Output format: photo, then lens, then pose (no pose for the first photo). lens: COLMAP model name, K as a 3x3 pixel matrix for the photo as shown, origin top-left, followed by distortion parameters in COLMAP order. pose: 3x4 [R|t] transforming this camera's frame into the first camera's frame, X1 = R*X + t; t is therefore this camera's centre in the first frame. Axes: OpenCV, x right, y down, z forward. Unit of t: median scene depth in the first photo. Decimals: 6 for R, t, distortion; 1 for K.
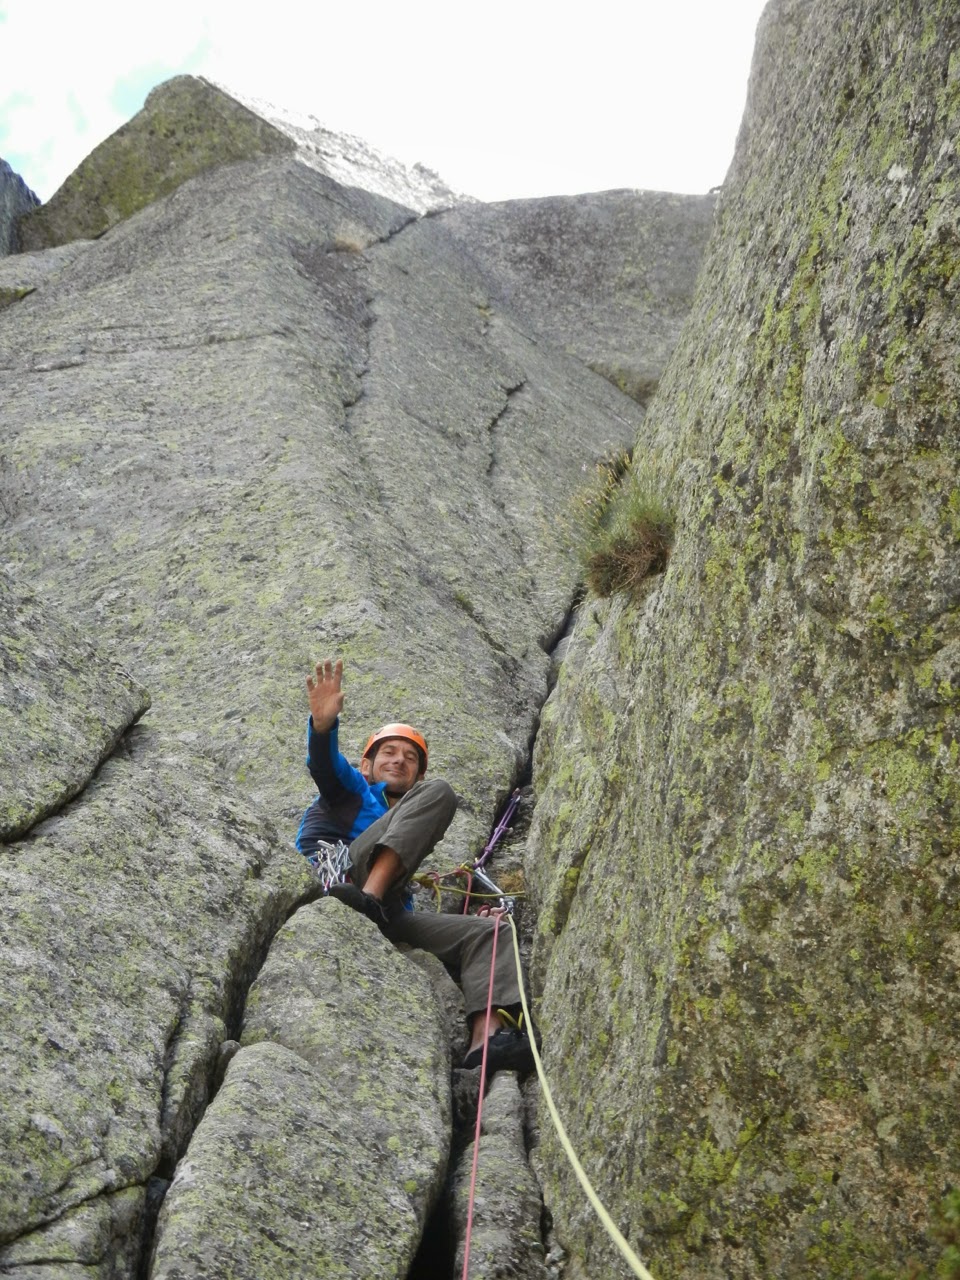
lens RADIAL K [[2940.5, 0, 480.0], [0, 2940.5, 640.0], [0, 0, 1]] dist [-0.005583, -0.073176]
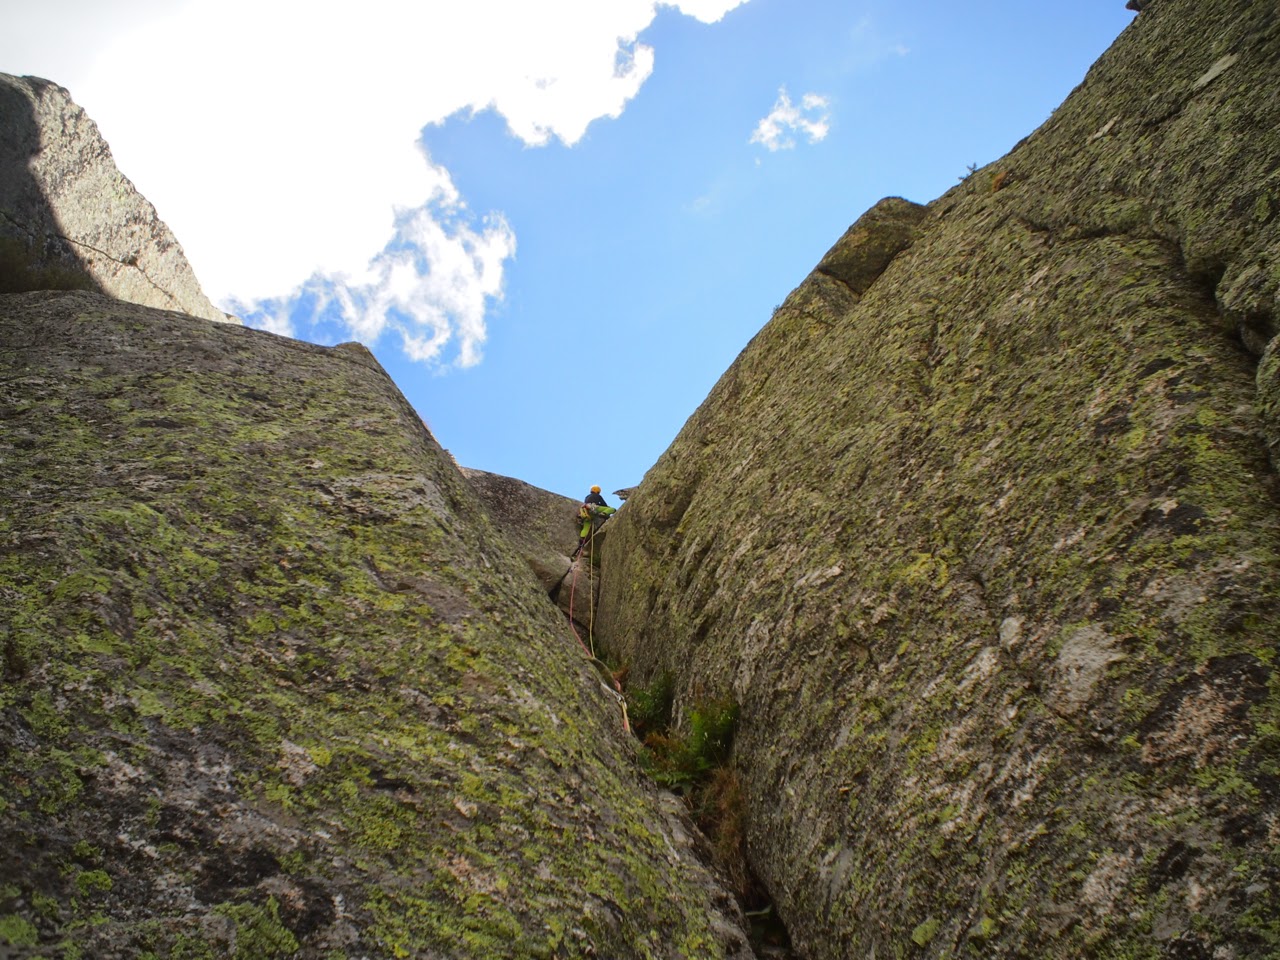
lens RADIAL K [[1103.2, 0, 669.2], [0, 1103.2, 498.7], [0, 0, 1]] dist [-0.126708, 0.120551]
pose [[0.916649, 0.353060, 0.187356, -0.035330], [-0.305826, 0.921353, -0.239958, 0.023983], [-0.257340, 0.162659, 0.952532, 0.816256]]
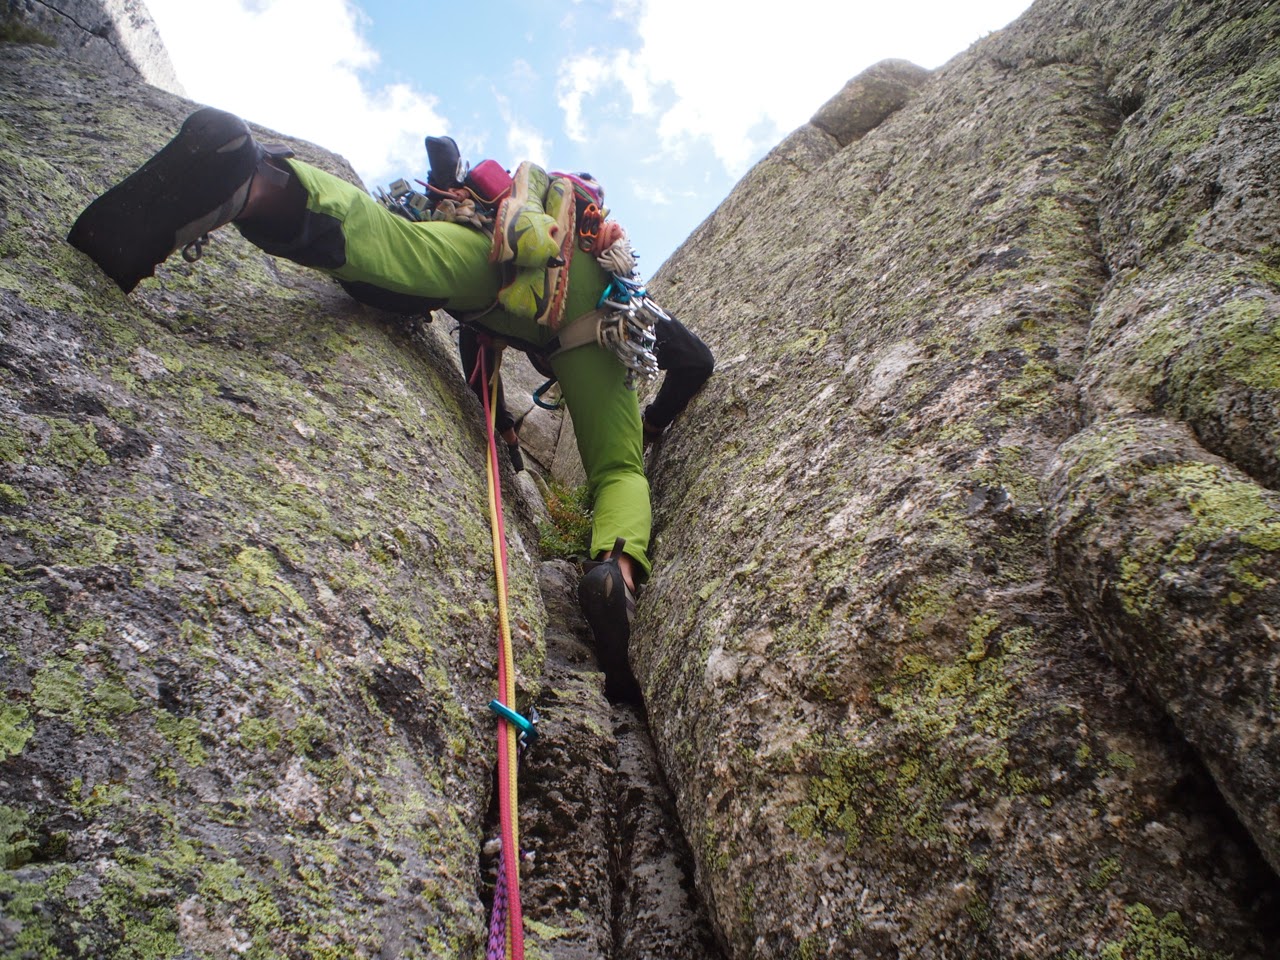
lens RADIAL K [[1112.0, 0, 670.0], [0, 1112.0, 498.8], [0, 0, 1]] dist [-0.126922, 0.121566]
pose [[0.869163, 0.421564, 0.258532, -0.017083], [-0.399328, 0.906676, -0.135926, 0.038623], [-0.291706, 0.014903, 0.956392, 0.804785]]
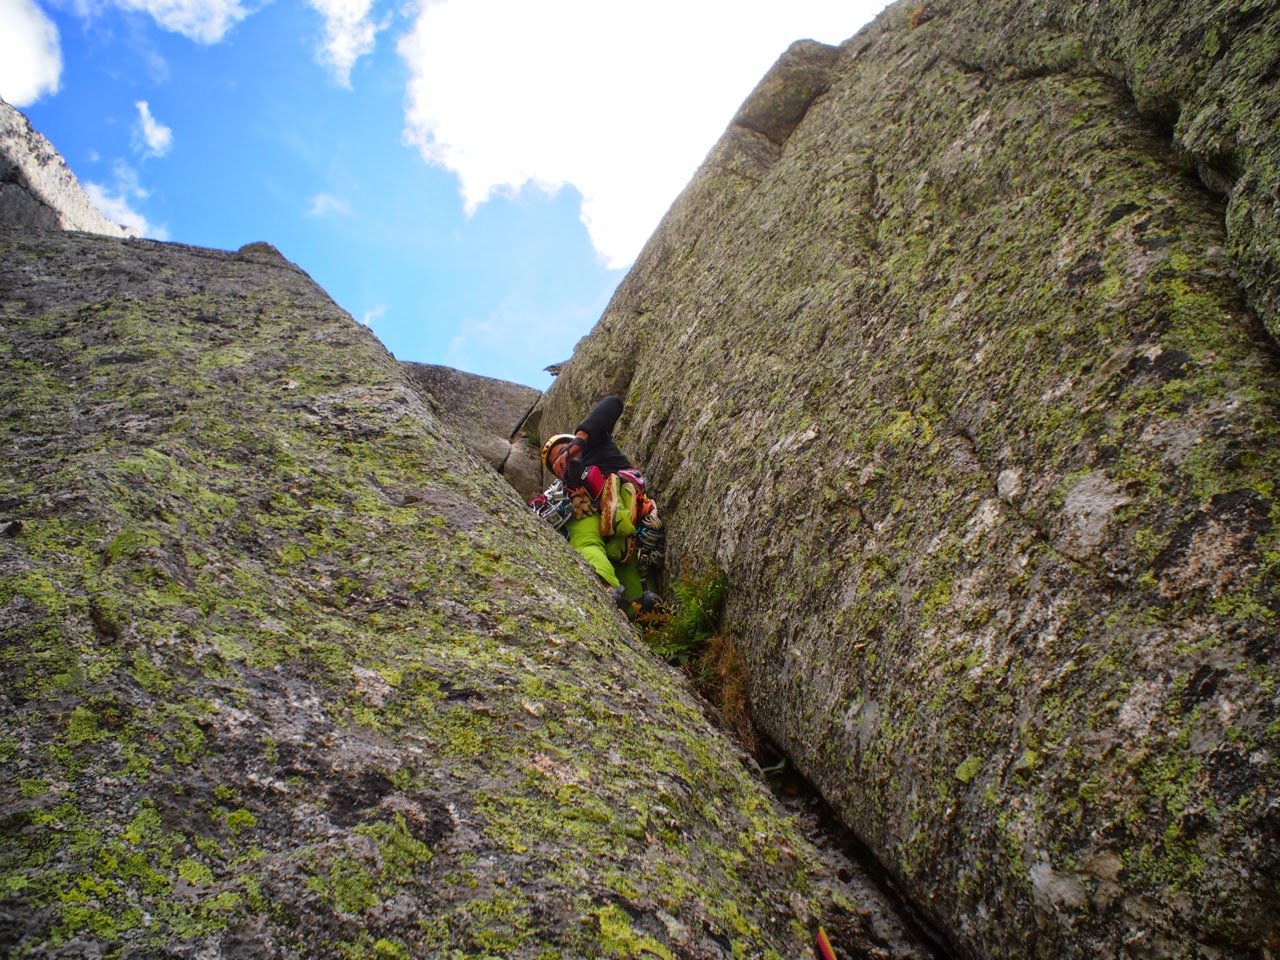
lens RADIAL K [[1112.0, 0, 670.0], [0, 1112.0, 498.8], [0, 0, 1]] dist [-0.126922, 0.121566]
pose [[0.932749, 0.229956, 0.277668, -0.045865], [-0.197071, 0.970135, -0.141427, 0.024791], [-0.301897, 0.077196, 0.950210, 0.813739]]
